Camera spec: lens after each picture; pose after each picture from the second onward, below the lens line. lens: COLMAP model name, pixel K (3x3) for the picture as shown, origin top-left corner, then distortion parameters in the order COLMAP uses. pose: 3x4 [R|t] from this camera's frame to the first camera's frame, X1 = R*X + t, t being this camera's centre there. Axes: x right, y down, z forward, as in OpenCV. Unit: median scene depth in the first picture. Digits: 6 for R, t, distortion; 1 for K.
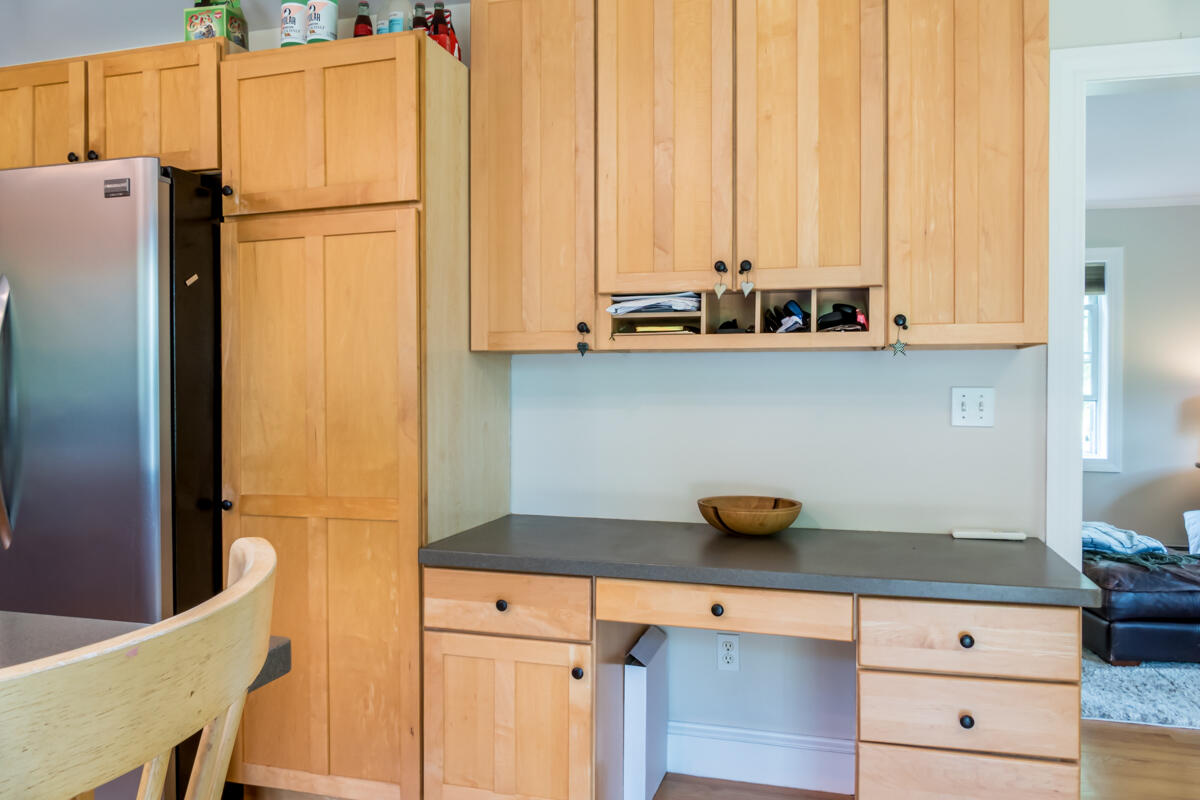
lens RADIAL K [[866.6, 0, 593.3], [0, 866.6, 398.7], [0, 0, 1]] dist [-0.007631, -0.001286]
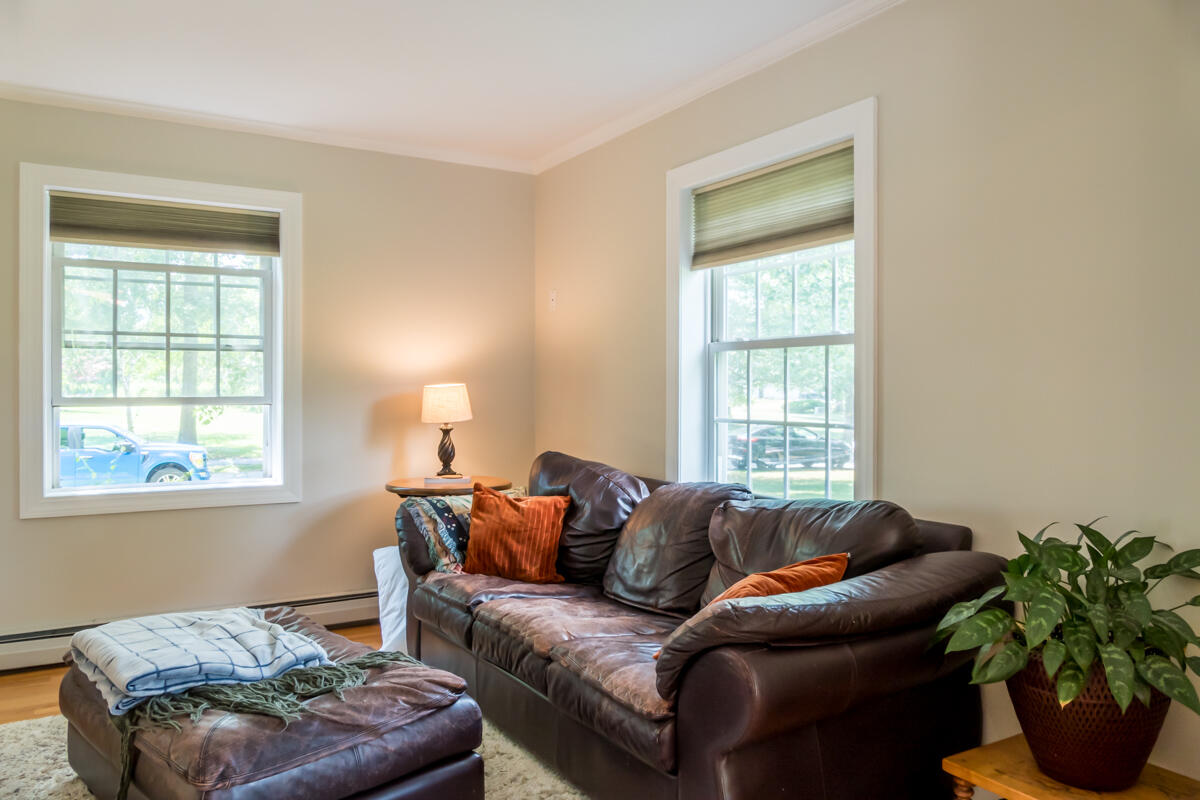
lens RADIAL K [[866.6, 0, 598.2], [0, 866.6, 396.9], [0, 0, 1]] dist [-0.007631, -0.001286]
pose [[0.685767, -0.006016, 0.727796, 0.353336], [0.002961, 0.999981, 0.005477, -0.009526], [-0.727815, -0.001601, 0.685772, 0.443495]]
